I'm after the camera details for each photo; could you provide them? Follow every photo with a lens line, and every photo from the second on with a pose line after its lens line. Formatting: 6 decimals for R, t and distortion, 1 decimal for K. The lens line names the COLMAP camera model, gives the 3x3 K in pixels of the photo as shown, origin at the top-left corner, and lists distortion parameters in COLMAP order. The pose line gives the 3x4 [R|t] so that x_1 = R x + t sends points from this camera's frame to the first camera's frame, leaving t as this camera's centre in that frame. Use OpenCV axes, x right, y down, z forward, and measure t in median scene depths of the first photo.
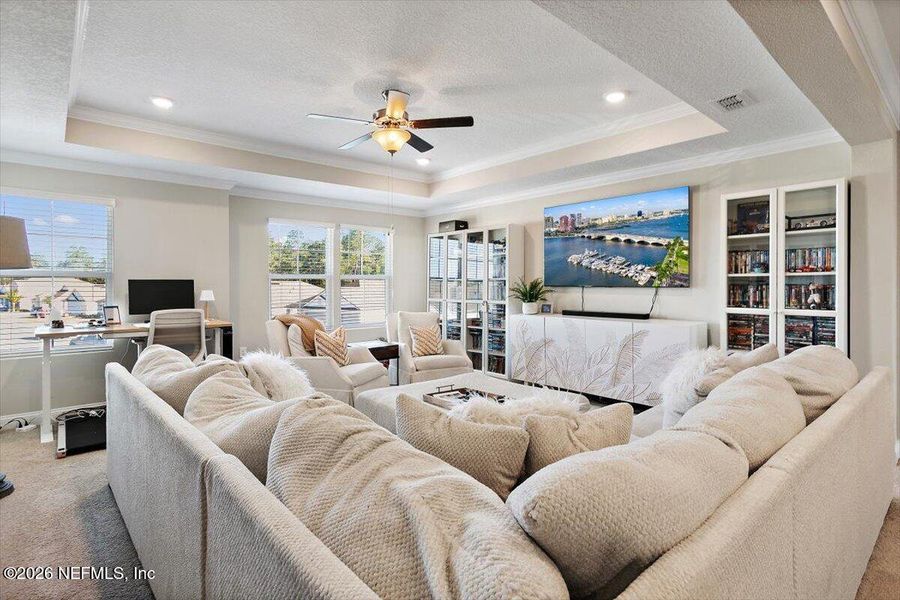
lens RADIAL K [[419.5, 0, 447.0], [0, 419.5, 279.1], [0, 0, 1]] dist [-0.000297, 0.000181]
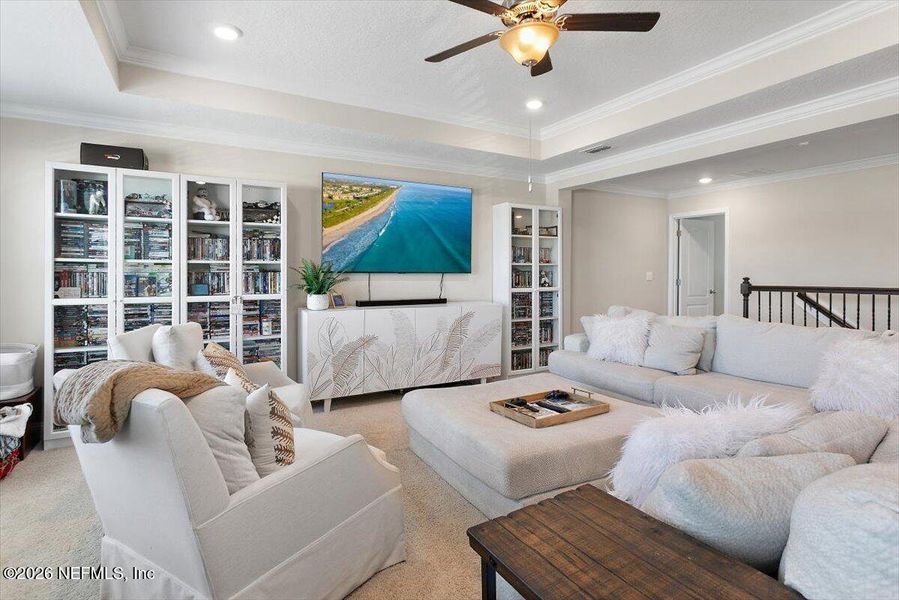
lens RADIAL K [[471.9, 0, 449.4], [0, 471.9, 272.8], [0, 0, 1]] dist [-0.053731, 0.000101]
pose [[0.209024, 0.000195, 0.977910, -0.568261], [-0.014680, 0.999888, 0.002939, 0.011674], [-0.977800, -0.014970, 0.209004, 0.597797]]
